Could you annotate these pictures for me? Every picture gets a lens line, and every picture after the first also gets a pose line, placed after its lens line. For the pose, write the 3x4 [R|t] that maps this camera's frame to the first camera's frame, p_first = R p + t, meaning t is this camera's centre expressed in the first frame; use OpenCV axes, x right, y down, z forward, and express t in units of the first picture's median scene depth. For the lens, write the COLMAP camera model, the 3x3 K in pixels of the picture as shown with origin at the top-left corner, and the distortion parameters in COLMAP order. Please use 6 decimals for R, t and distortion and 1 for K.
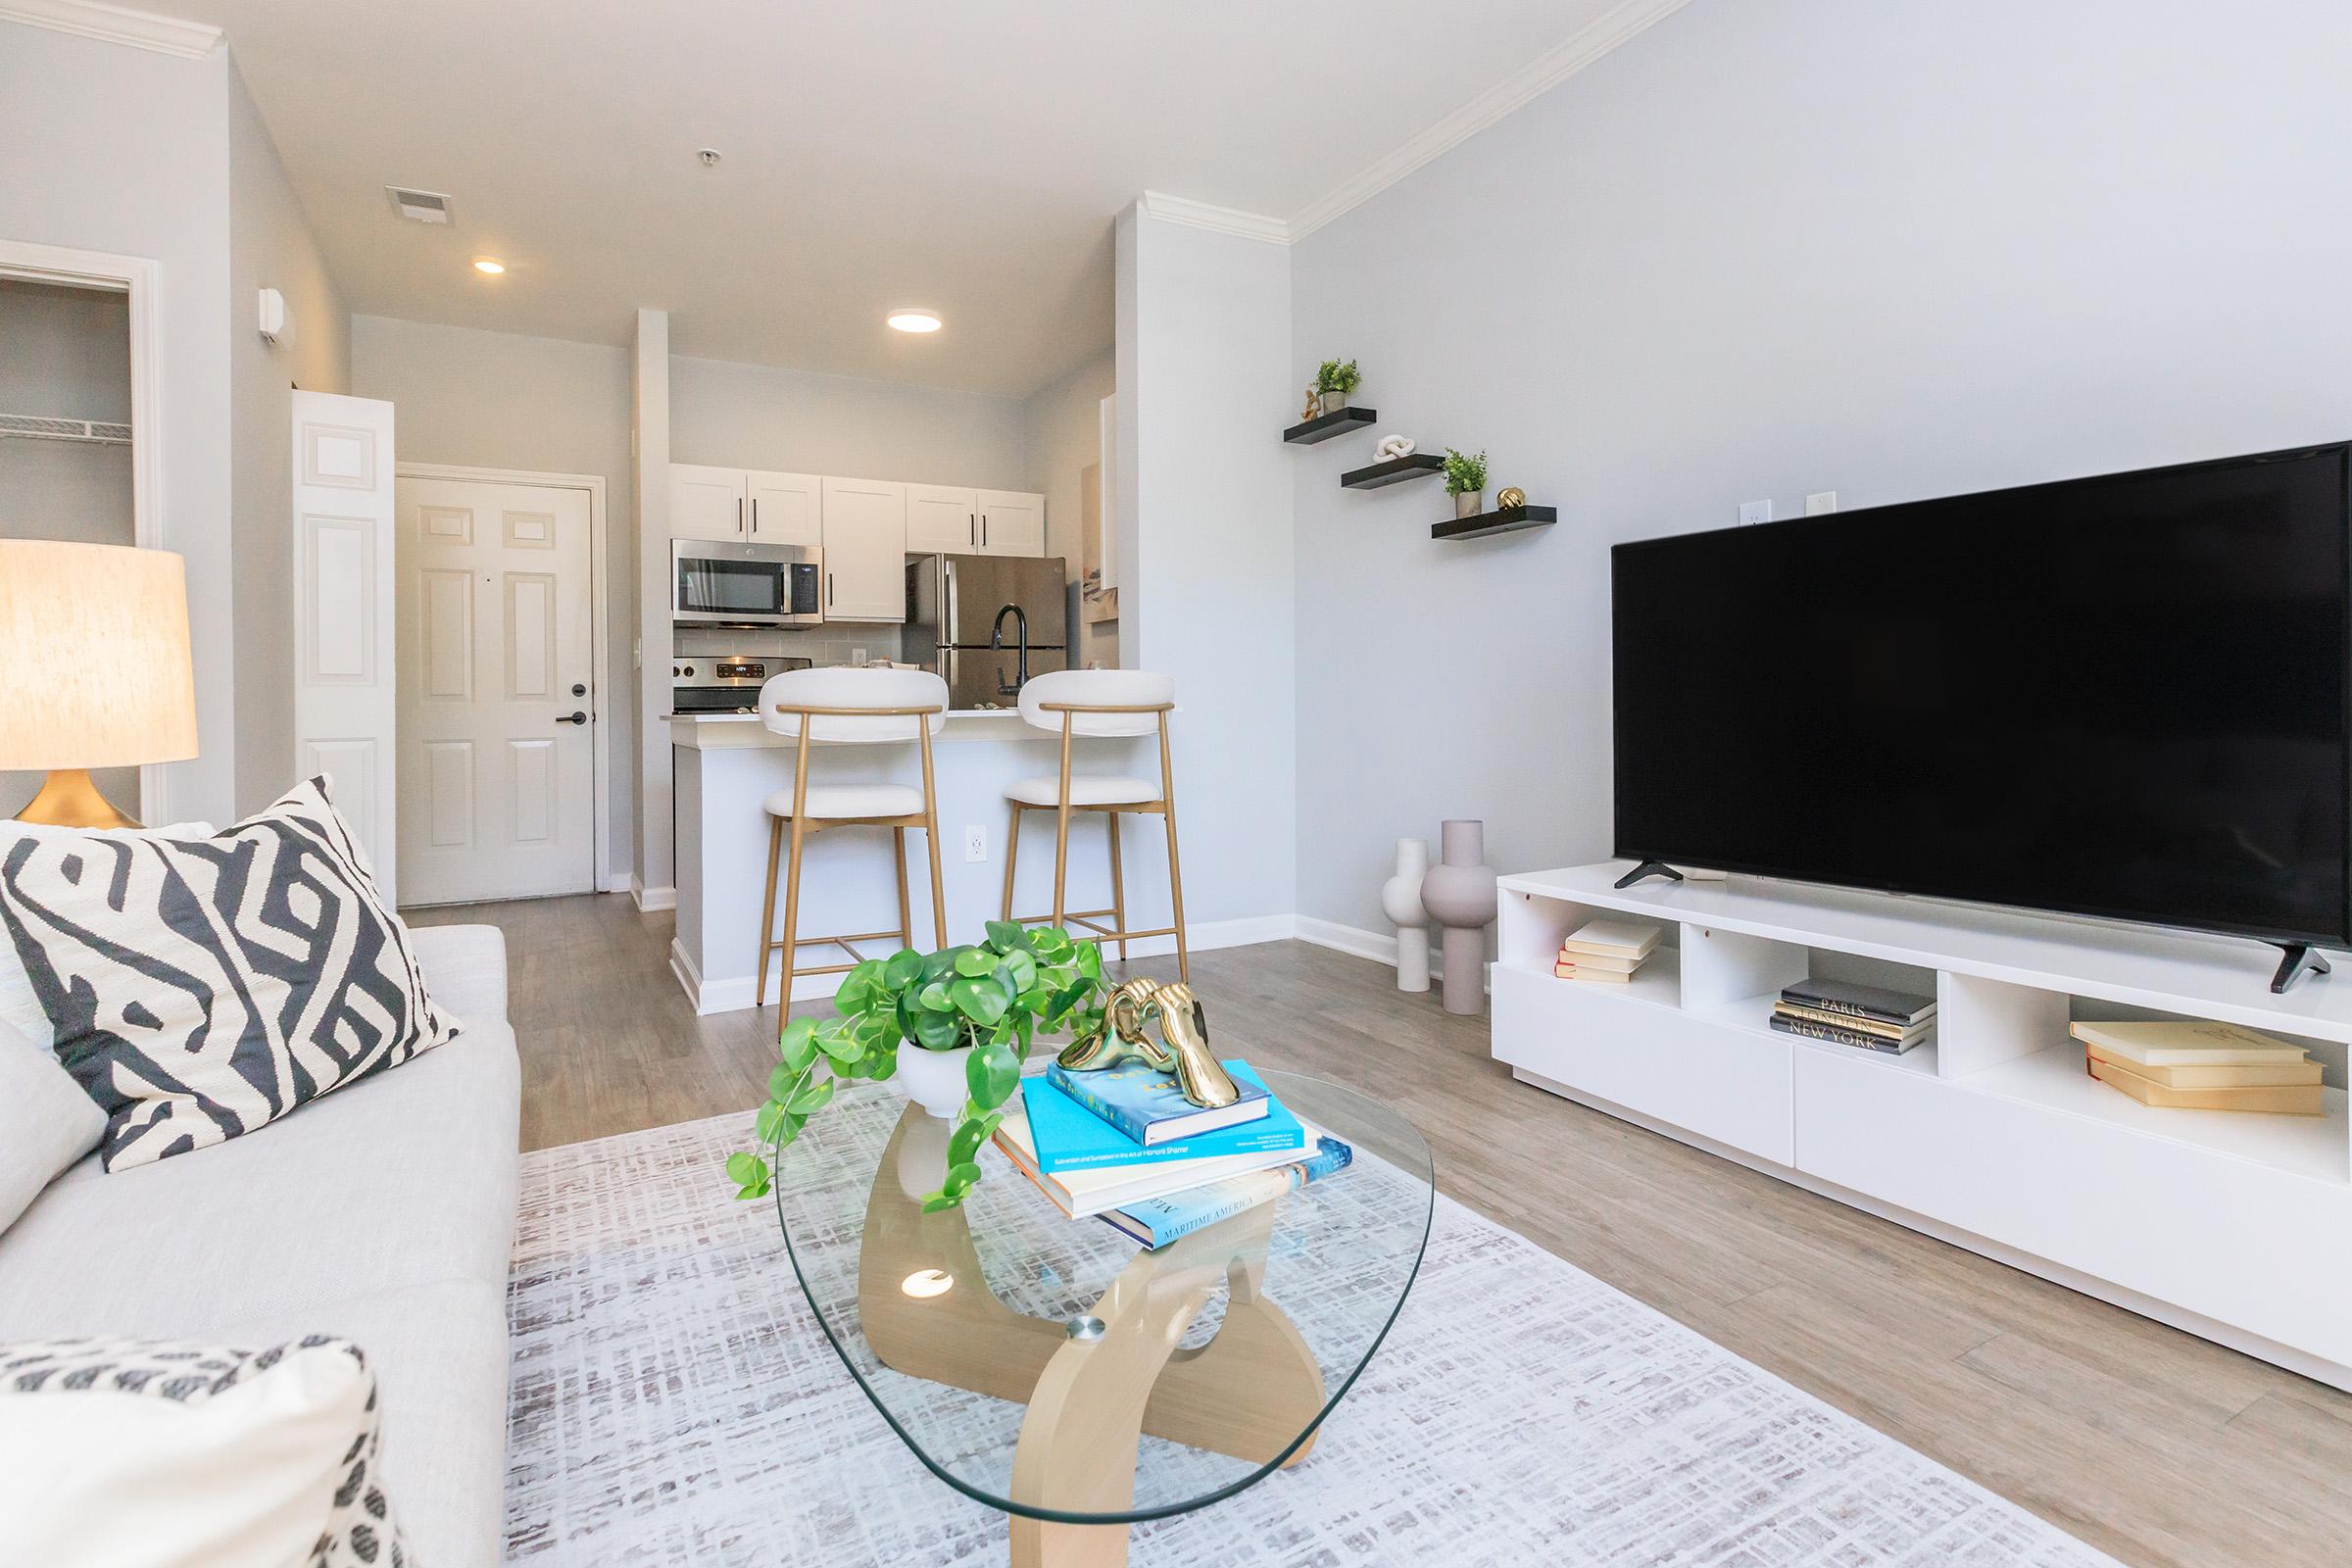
lens RADIAL K [[1126.9, 0, 1171.9], [0, 1126.9, 706.7], [0, 0, 1]] dist [-0.000253, -0.000025]
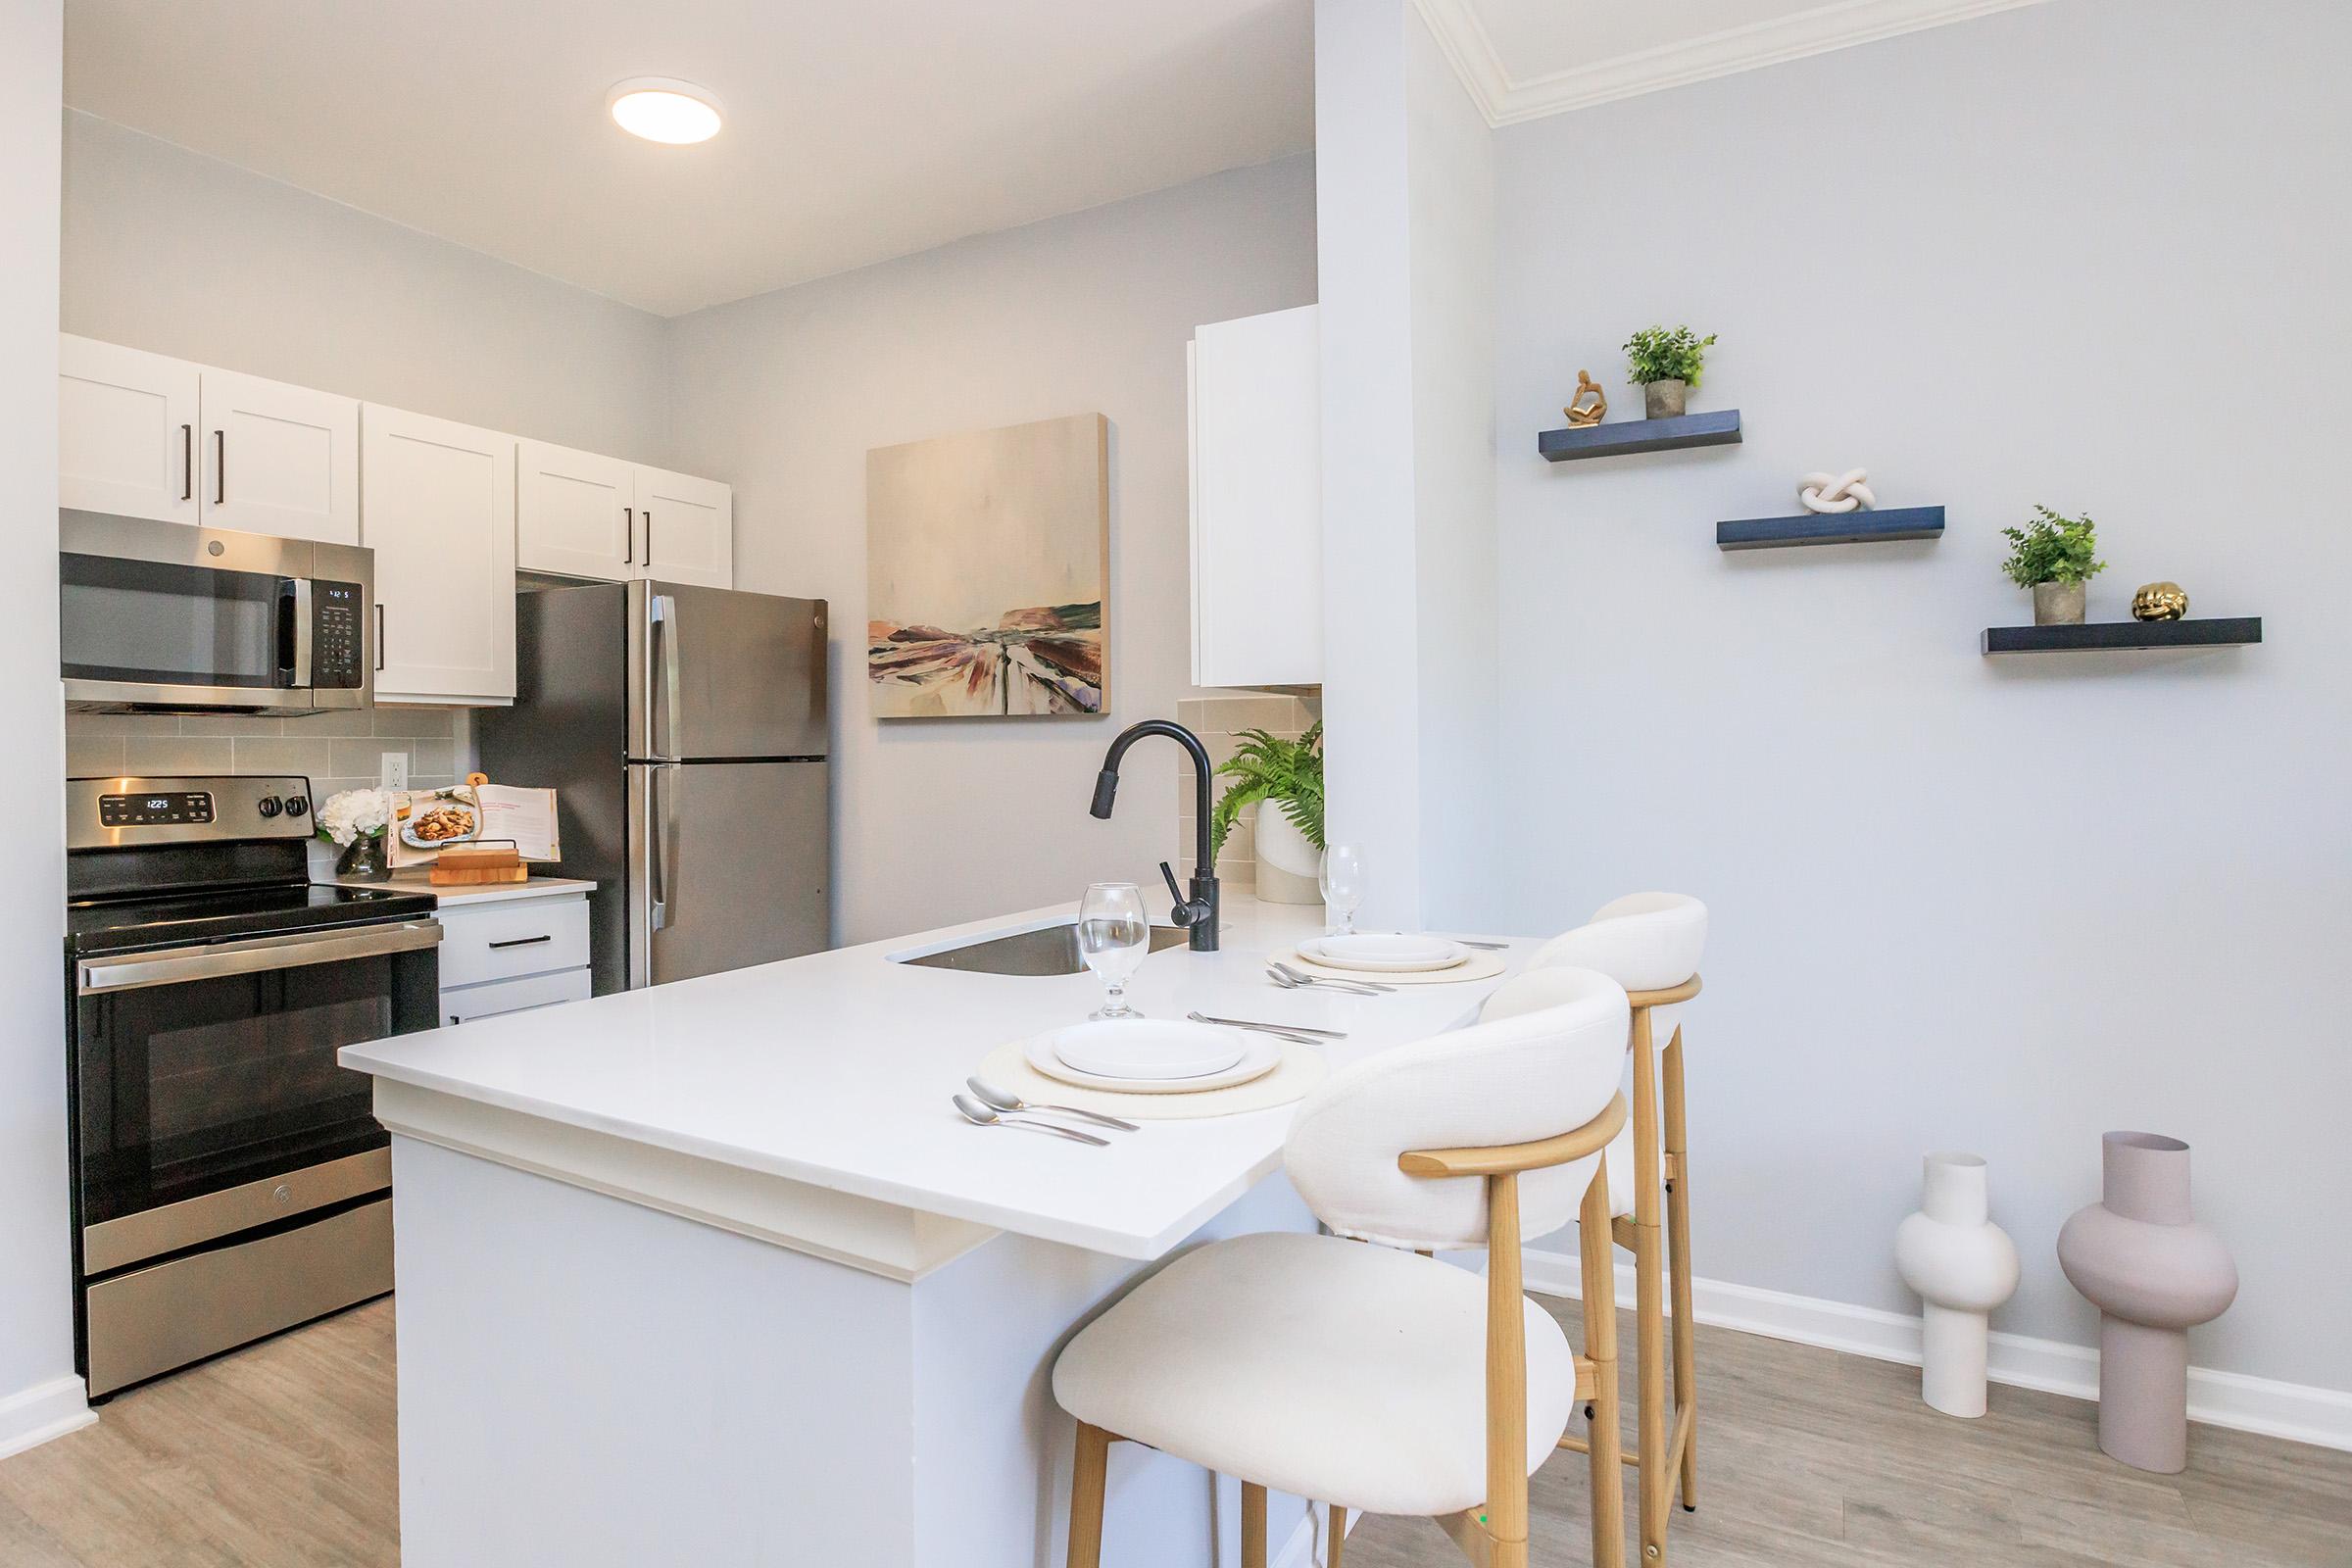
lens RADIAL K [[1261.4, 0, 1087.1], [0, 1261.4, 756.8], [0, 0, 1]] dist [-0.056853, 0.010803]
pose [[0.875003, 0.009561, 0.484023, -0.431948], [-0.006845, 0.999949, -0.007377, -0.074694], [-0.484069, 0.003142, 0.875024, 0.575859]]
